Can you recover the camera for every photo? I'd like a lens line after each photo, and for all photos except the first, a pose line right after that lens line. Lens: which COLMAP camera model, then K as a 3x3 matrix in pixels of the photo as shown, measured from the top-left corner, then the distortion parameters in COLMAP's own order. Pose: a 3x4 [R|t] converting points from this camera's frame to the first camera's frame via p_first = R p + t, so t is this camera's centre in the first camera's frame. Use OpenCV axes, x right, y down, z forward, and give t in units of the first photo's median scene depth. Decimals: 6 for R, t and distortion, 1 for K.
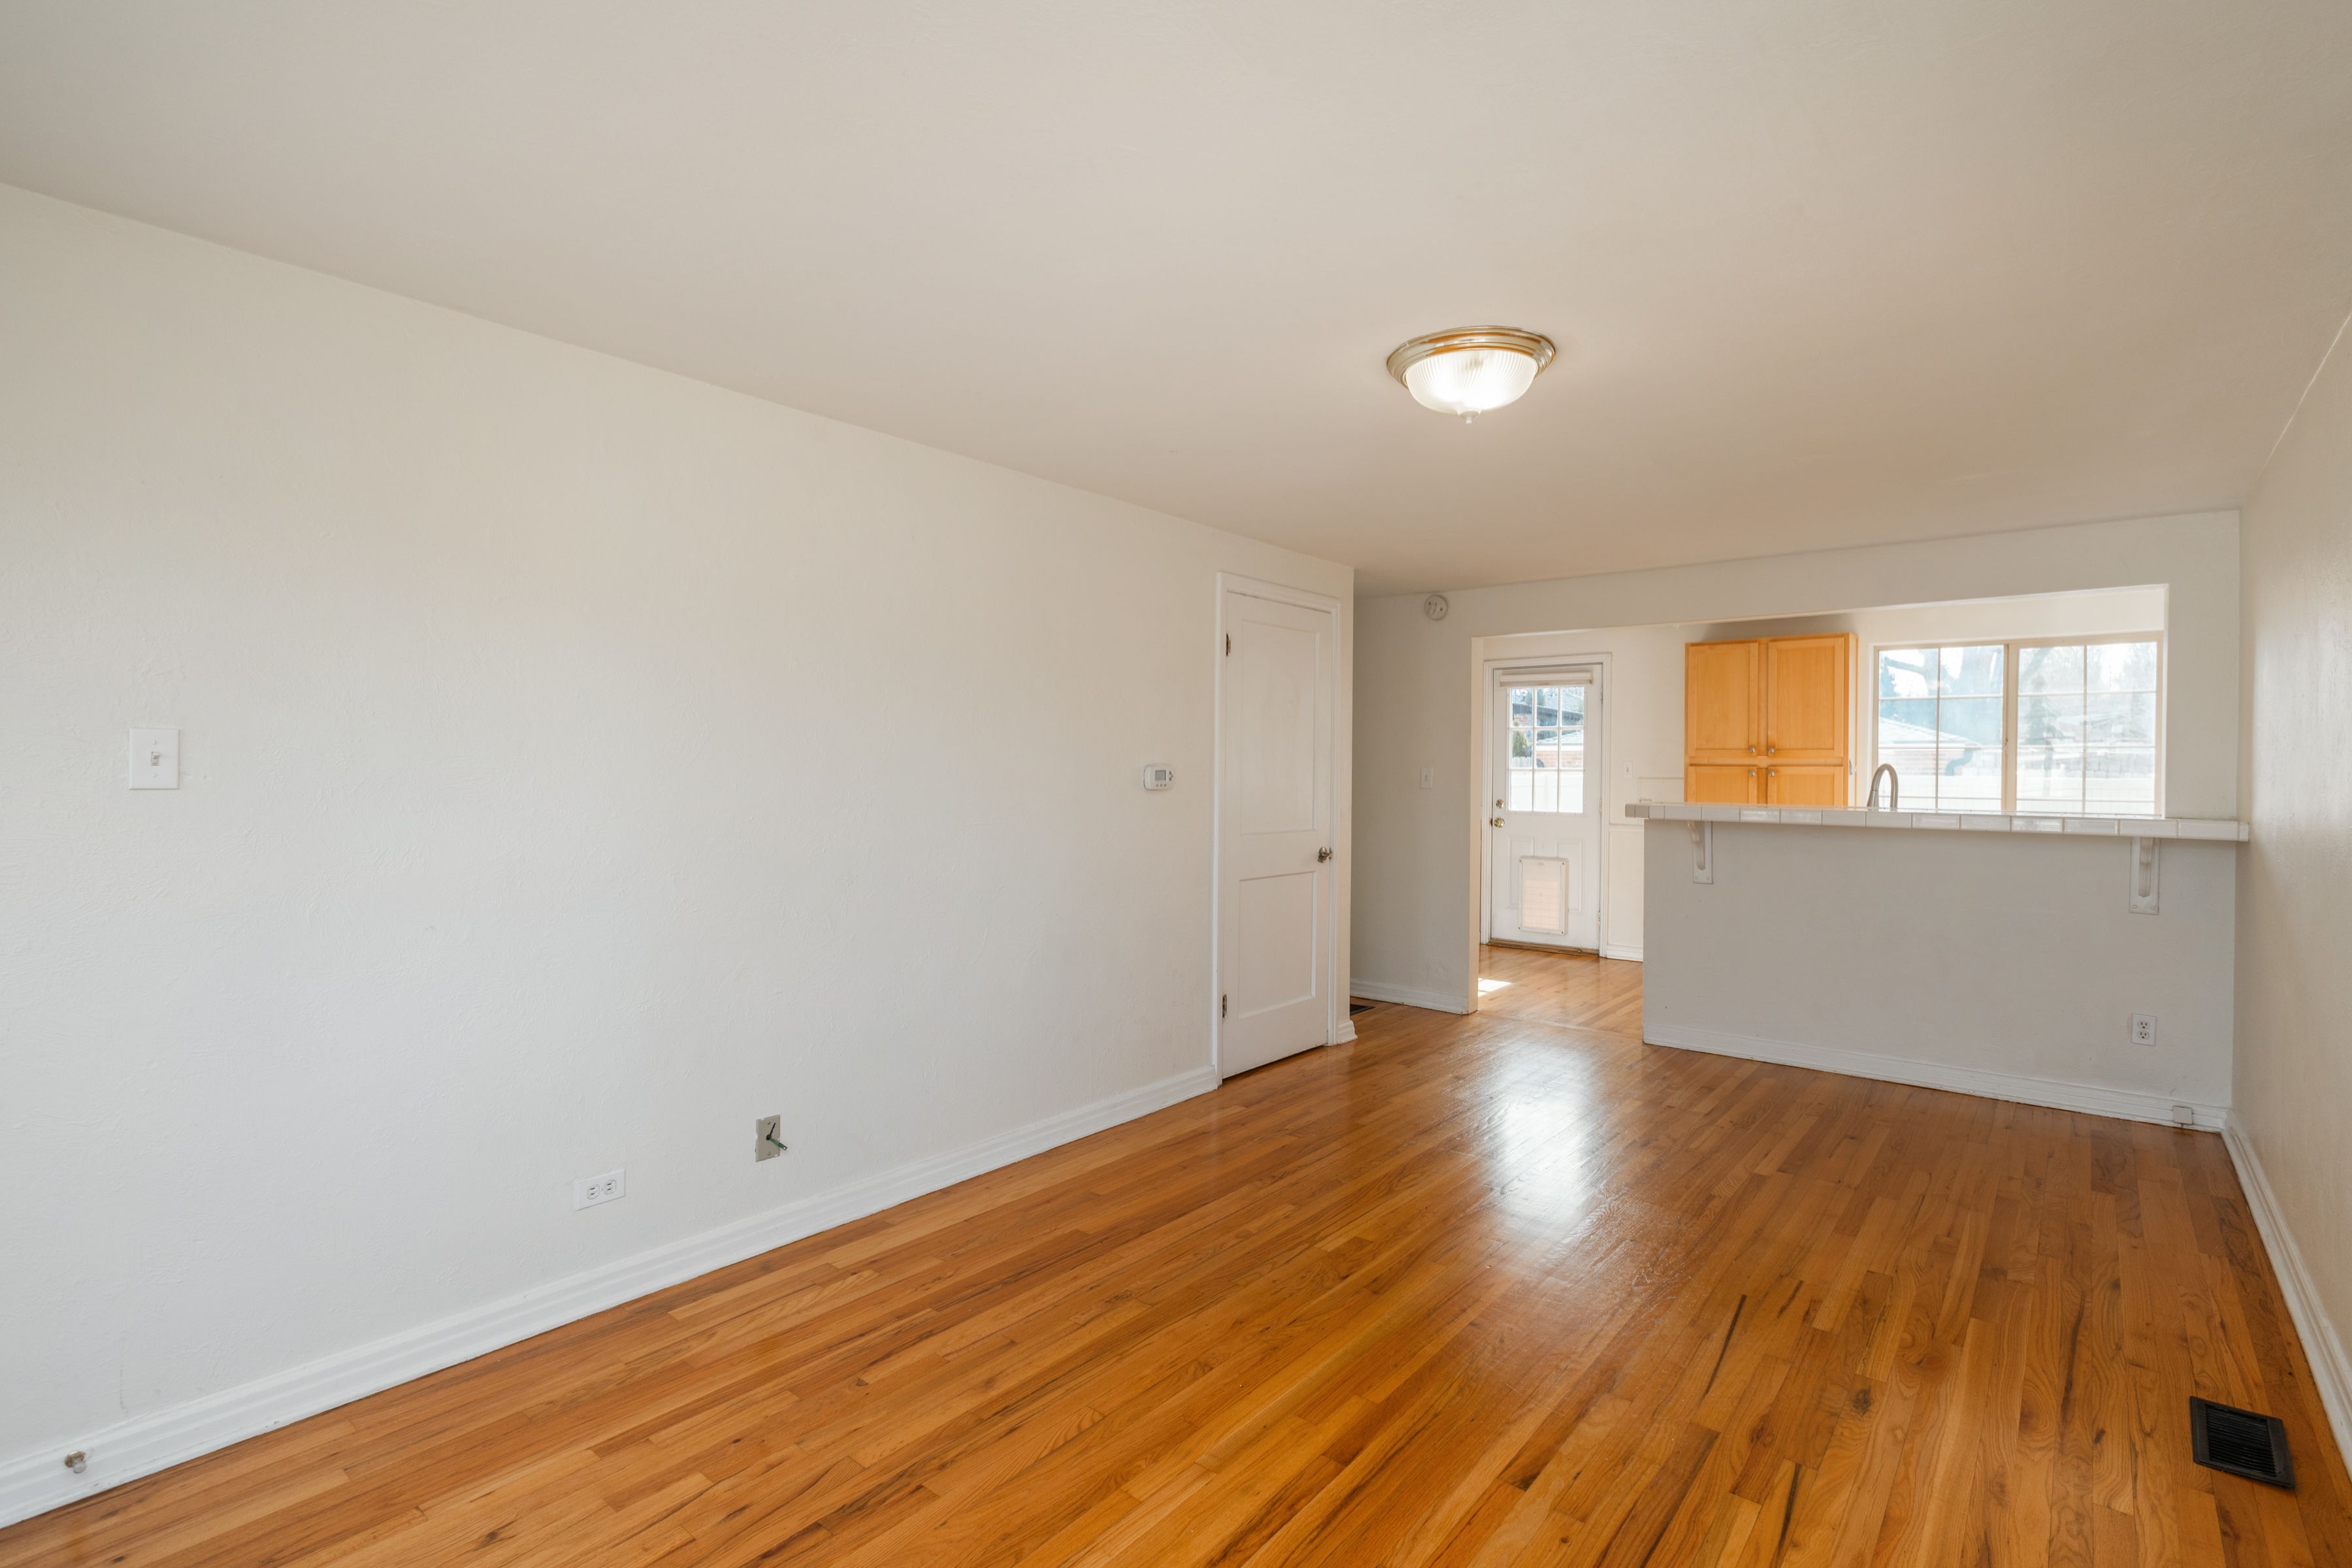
lens RADIAL K [[1092.1, 0, 1173.1], [0, 1092.1, 767.7], [0, 0, 1]] dist [0.002976, -0.000769]
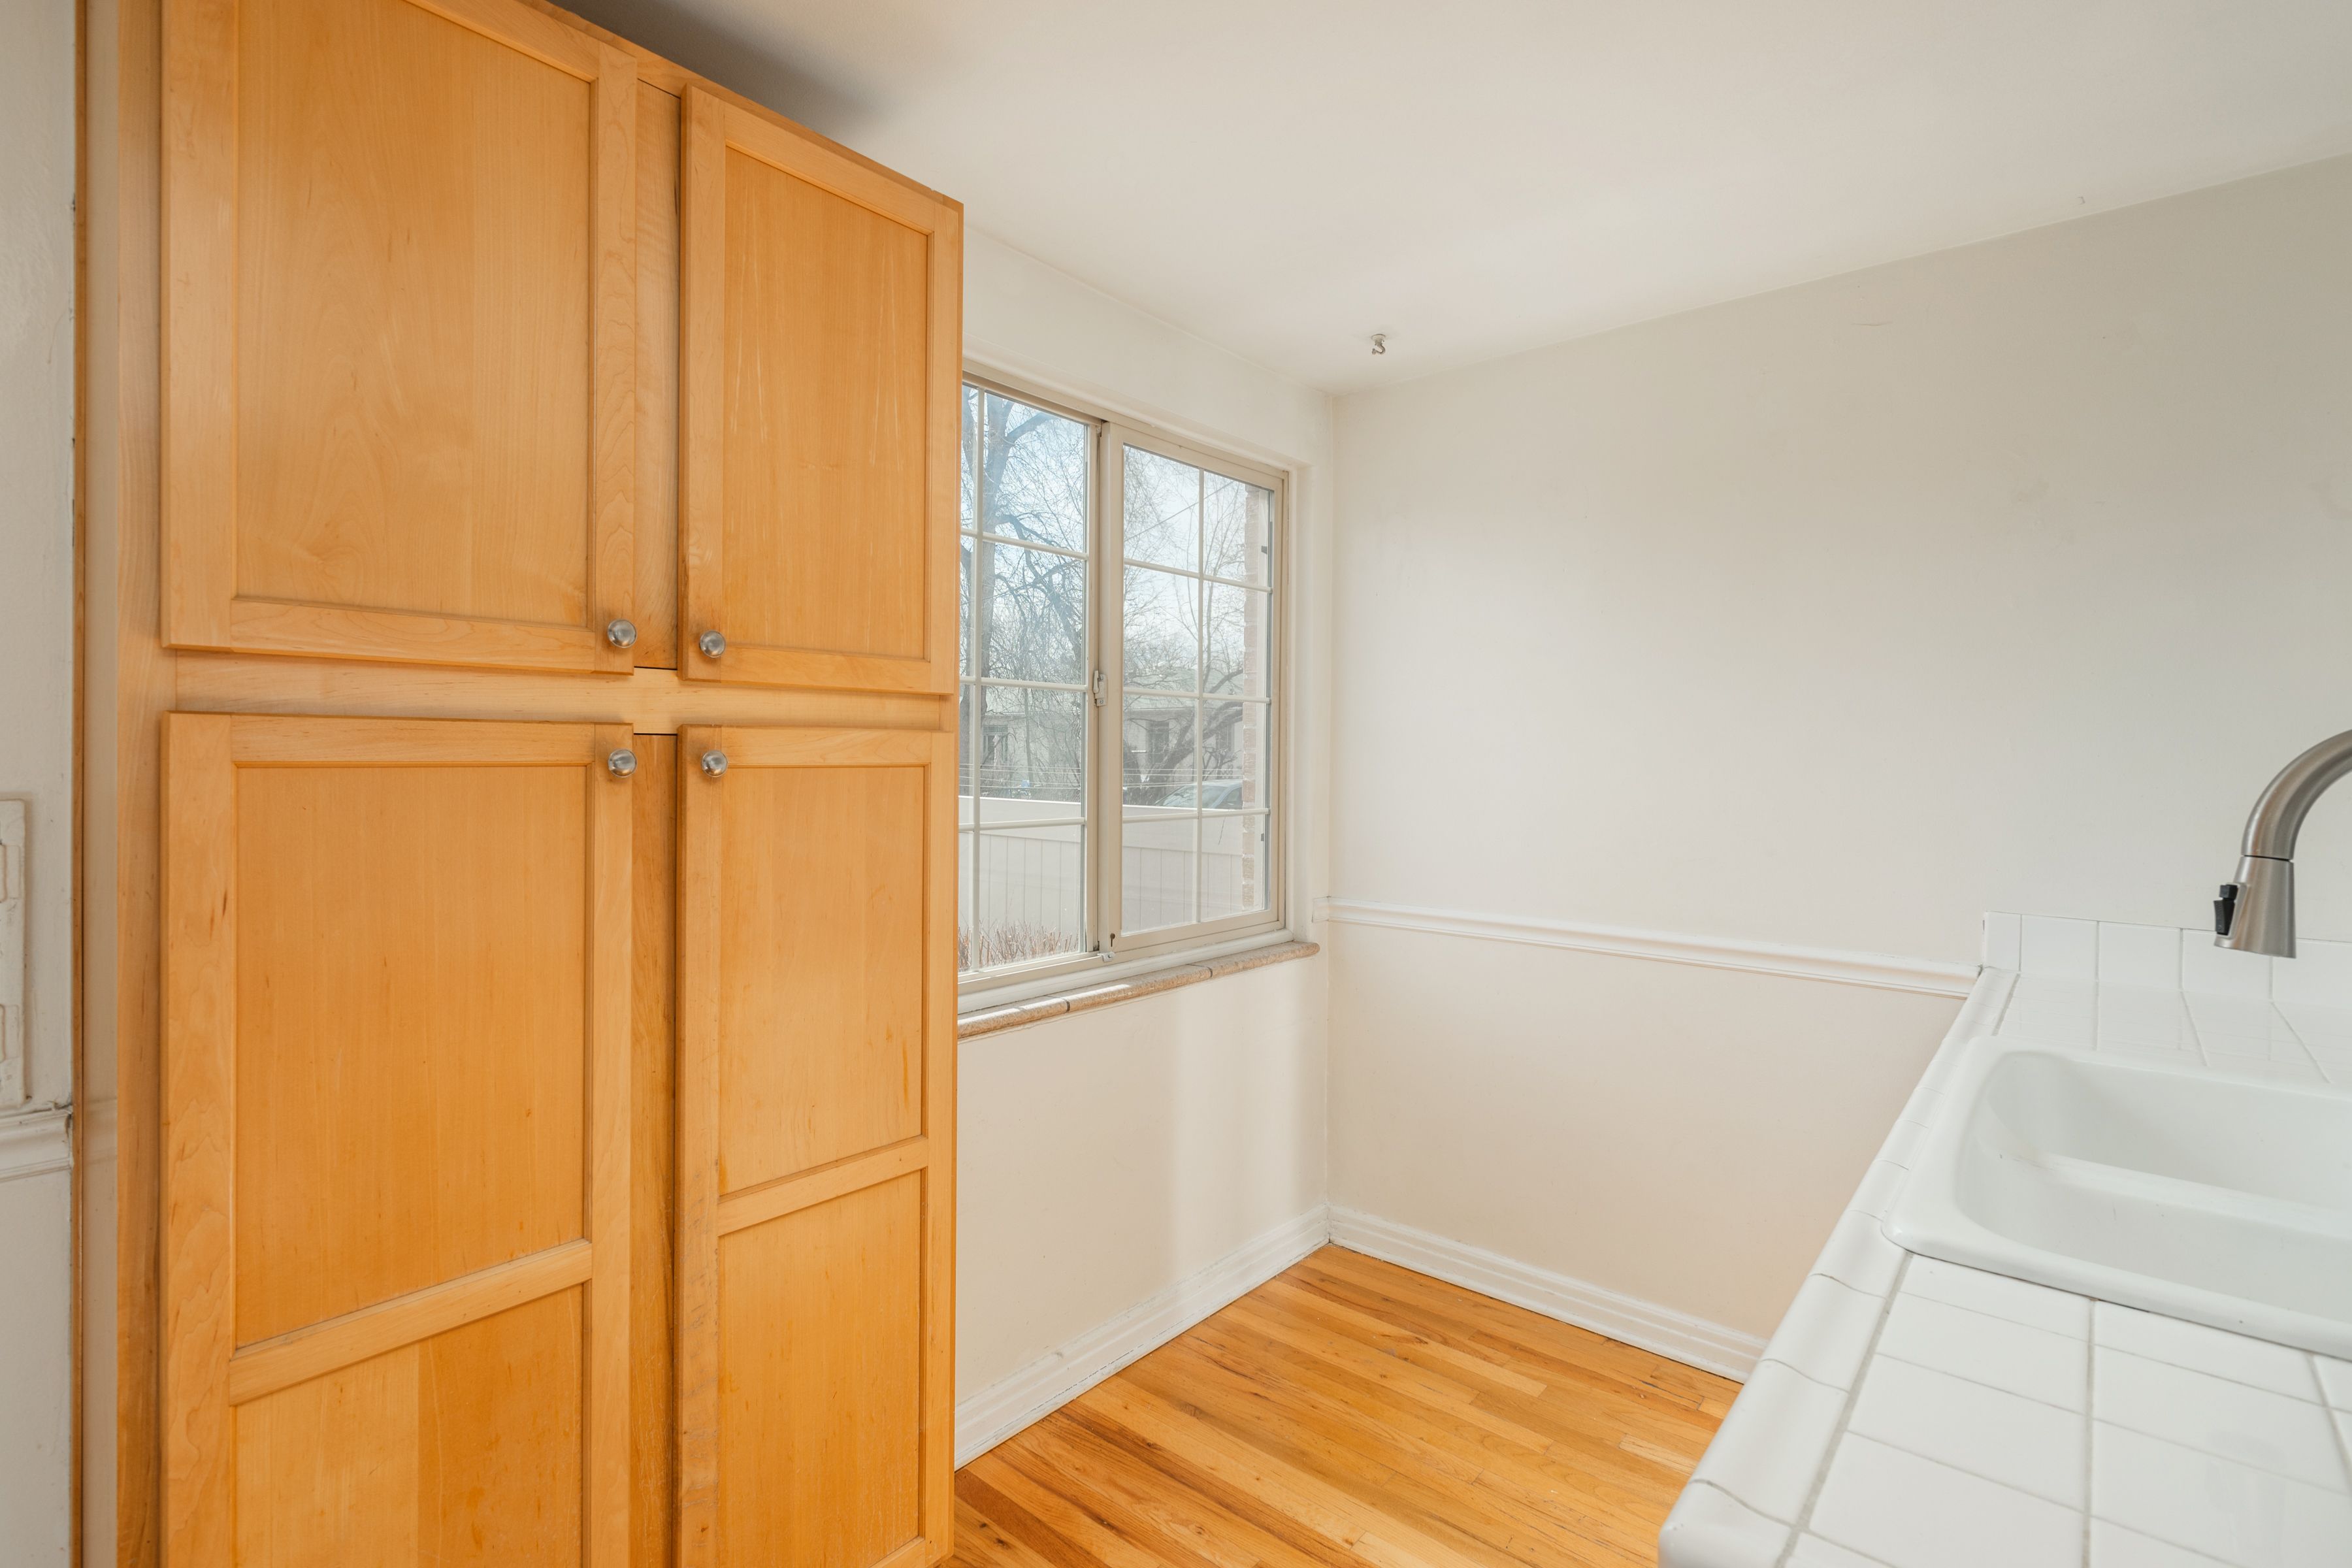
lens RADIAL K [[1092.1, 0, 1165.8], [0, 1092.1, 763.4], [0, 0, 1]] dist [0.002976, -0.000769]
pose [[0.006037, -0.014037, 0.999883, 0.674169], [-0.006161, 0.999882, 0.014074, 0.003405], [-0.999963, -0.006245, 0.005949, 1.754305]]
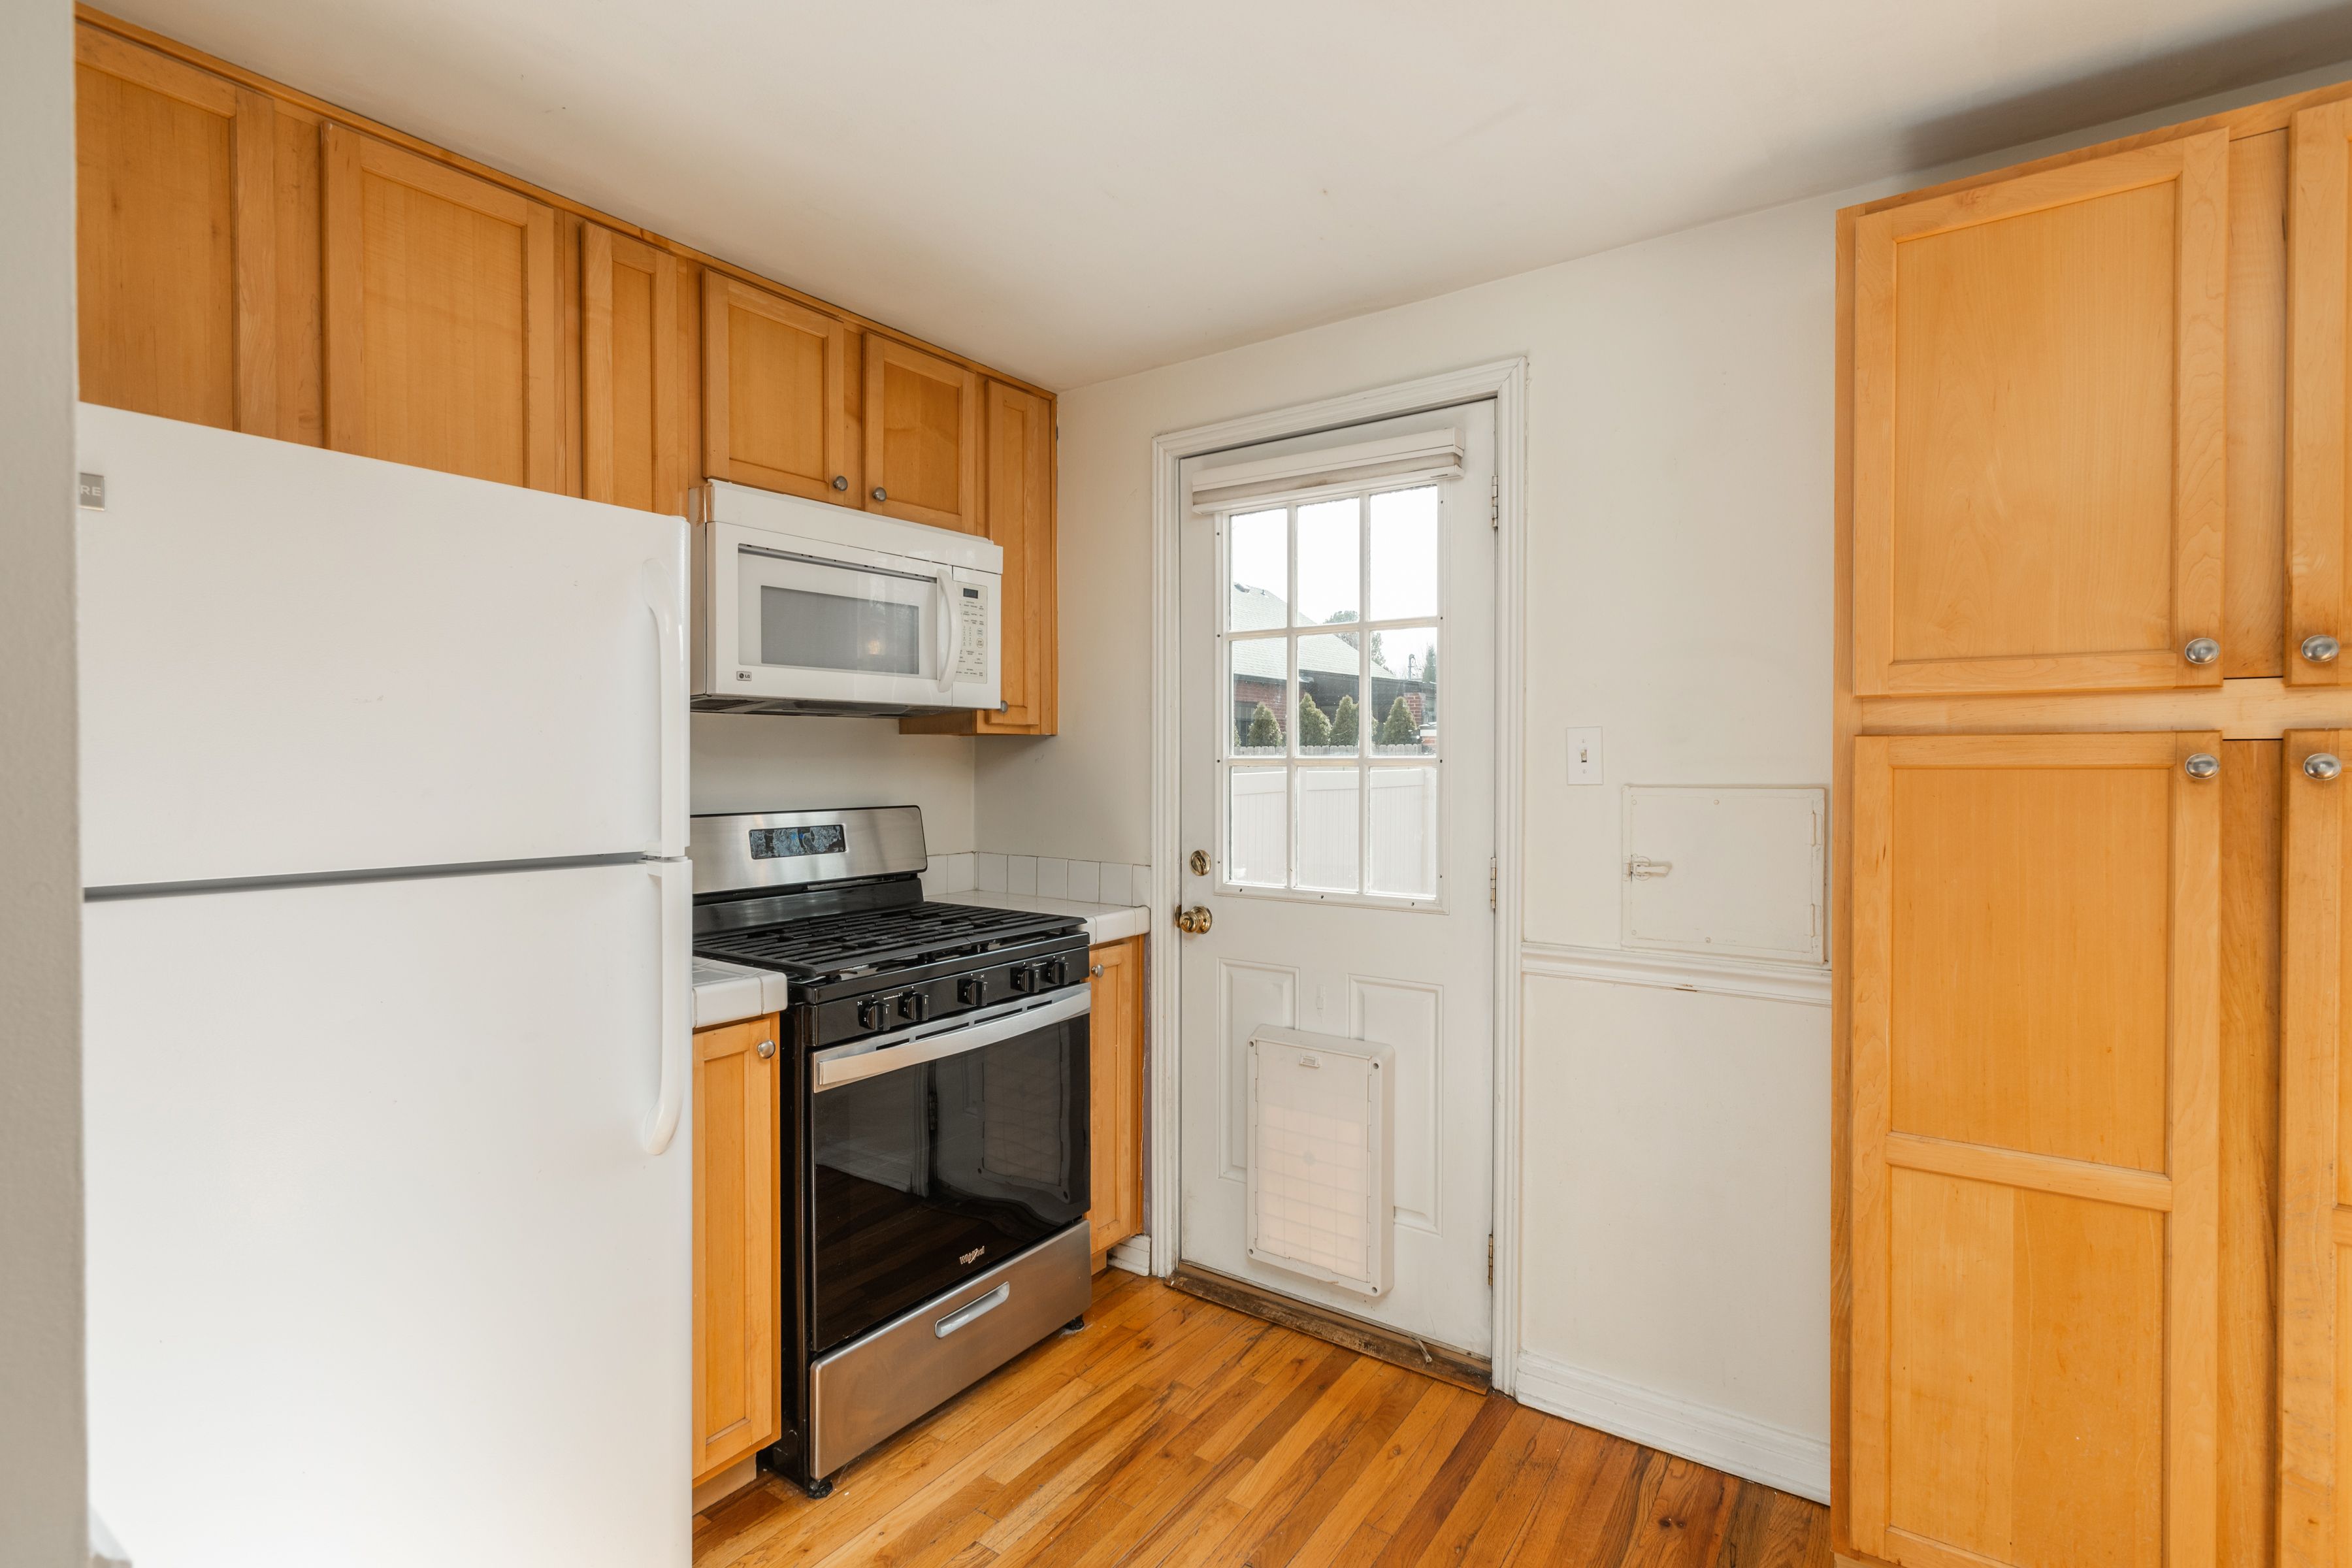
lens RADIAL K [[1092.1, 0, 1186.1], [0, 1092.1, 775.0], [0, 0, 1]] dist [0.002976, -0.000769]
pose [[0.996261, -0.012998, 0.085409, 0.624118], [0.011662, 0.999802, 0.016133, 0.001709], [-0.085601, -0.015077, 0.996215, 1.567744]]
